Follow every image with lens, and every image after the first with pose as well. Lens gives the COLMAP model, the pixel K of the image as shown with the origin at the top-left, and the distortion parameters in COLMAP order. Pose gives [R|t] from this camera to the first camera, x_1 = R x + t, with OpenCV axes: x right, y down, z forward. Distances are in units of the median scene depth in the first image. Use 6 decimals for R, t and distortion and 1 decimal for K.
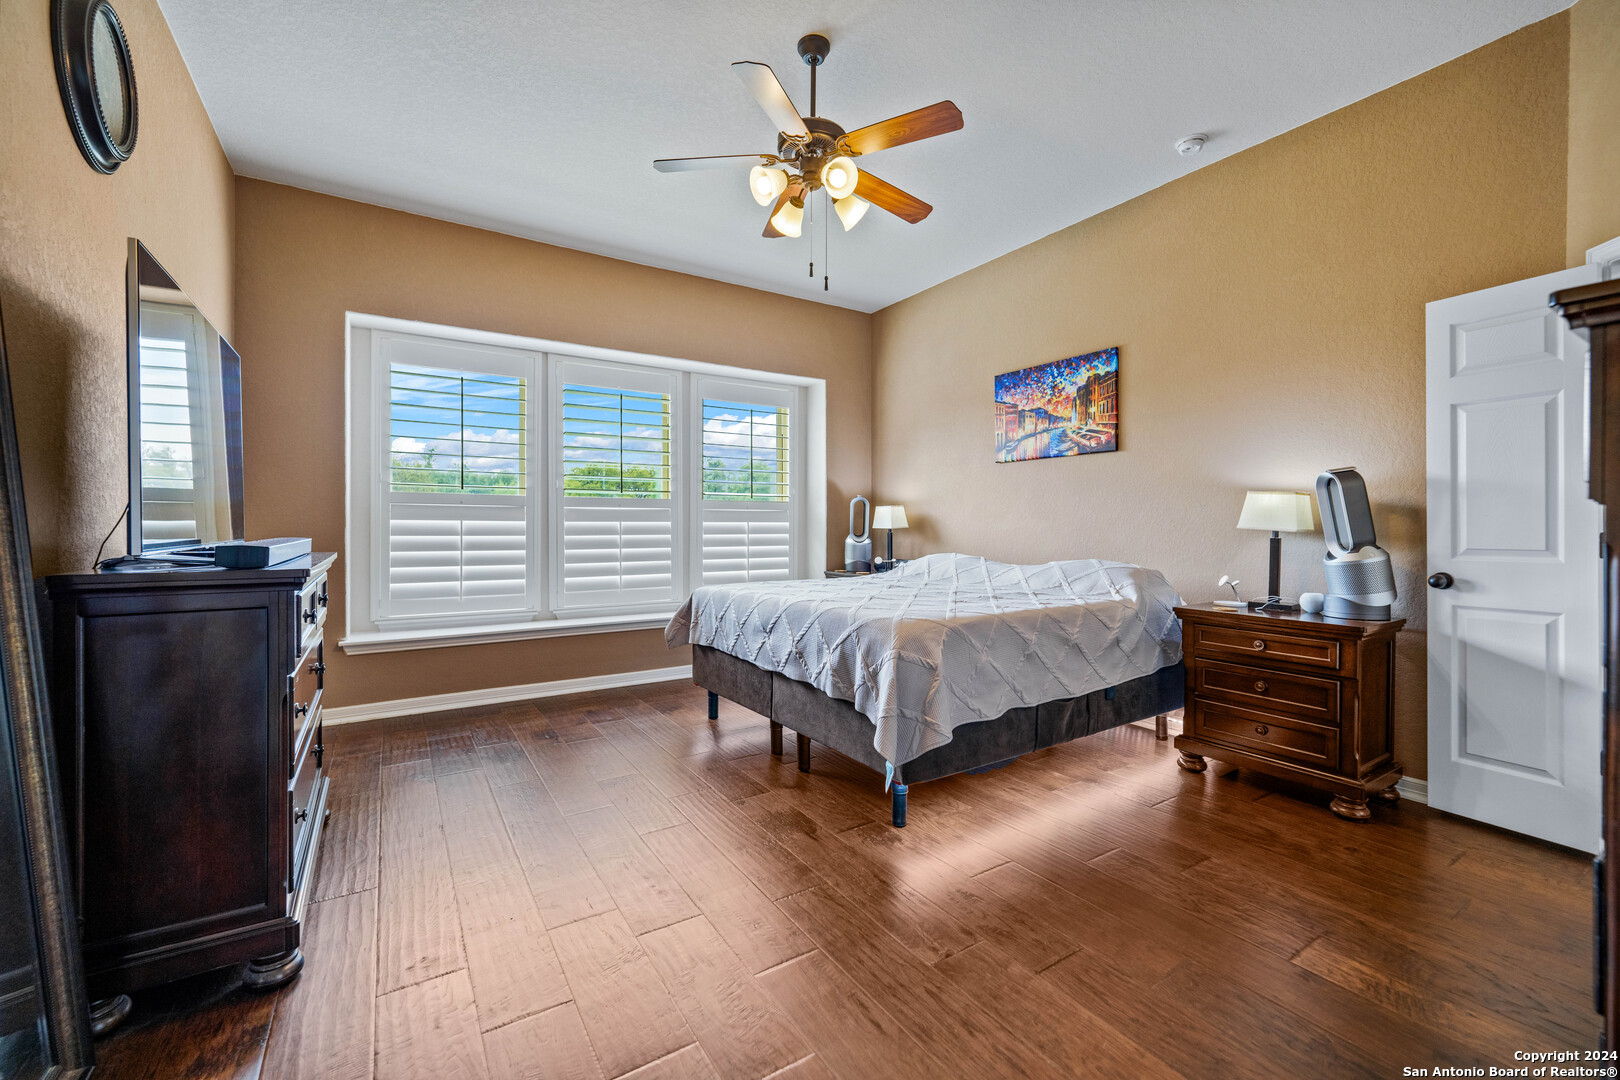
lens RADIAL K [[661.4, 0, 809.2], [0, 661.4, 530.2], [0, 0, 1]] dist [-0.003467, -0.000272]
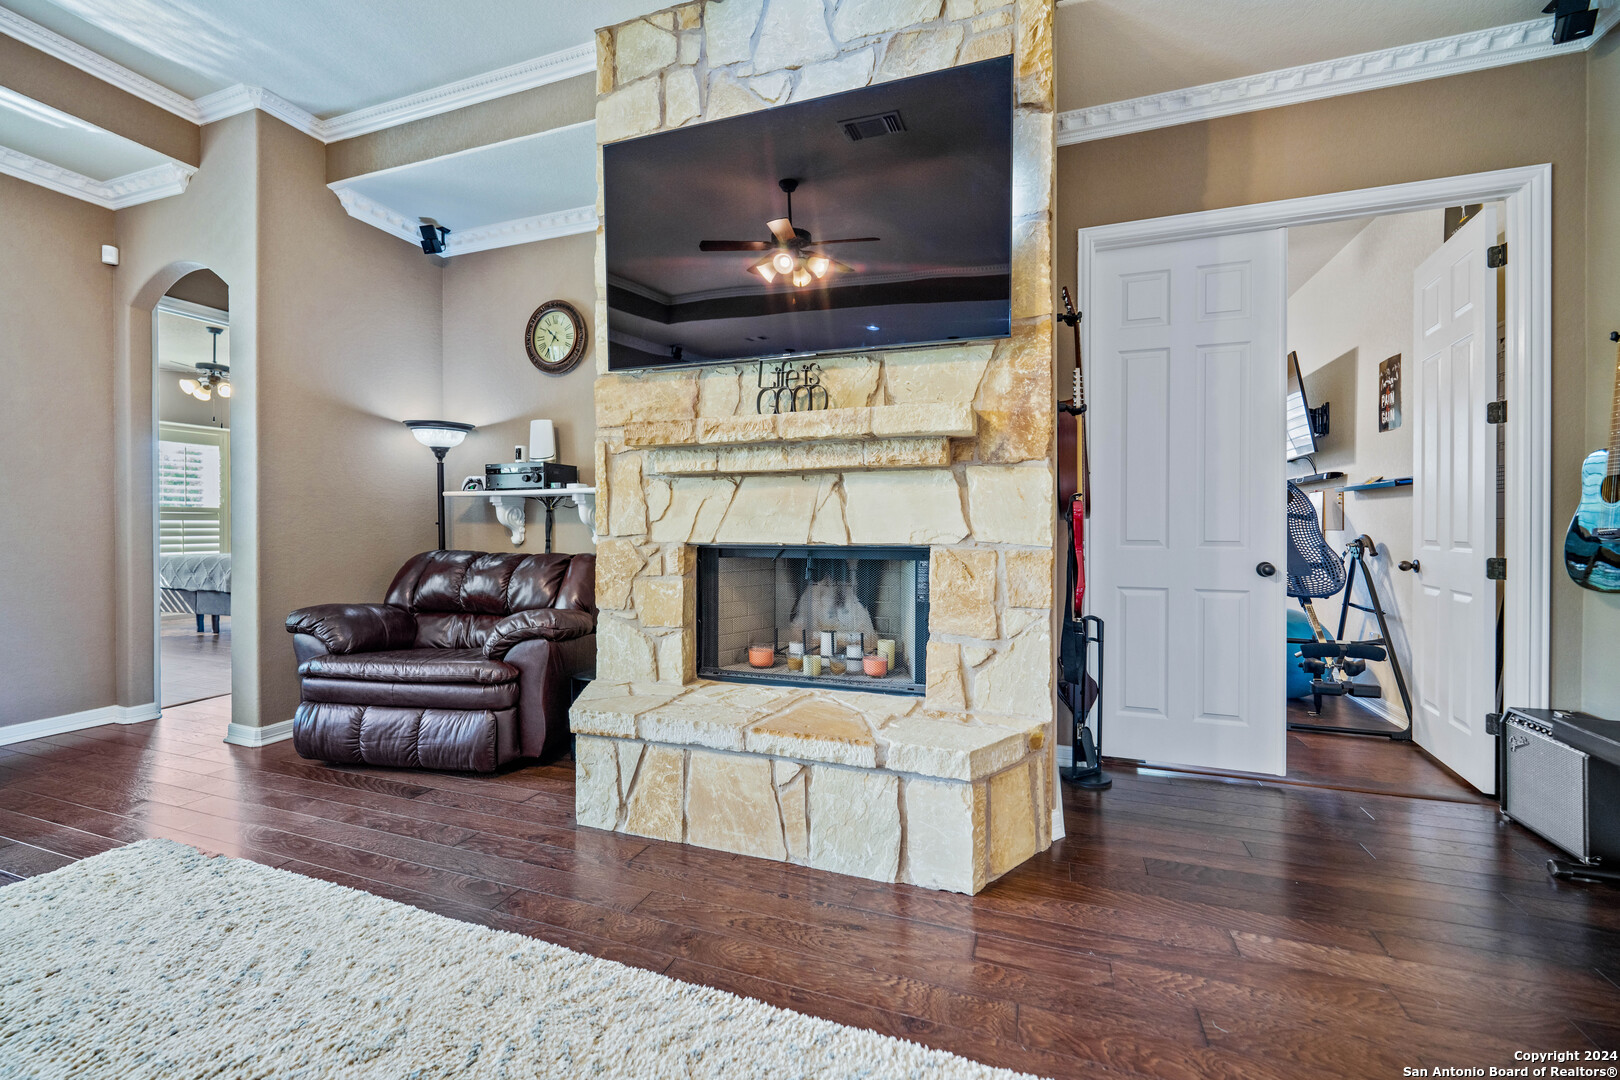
lens RADIAL K [[661.4, 0, 816.4], [0, 661.4, 538.8], [0, 0, 1]] dist [-0.003467, -0.000272]
pose [[0.796570, -0.005090, 0.604525, 0.255990], [0.006040, 0.999982, 0.000461, 0.057686], [-0.604516, 0.003284, 0.796586, -1.931460]]
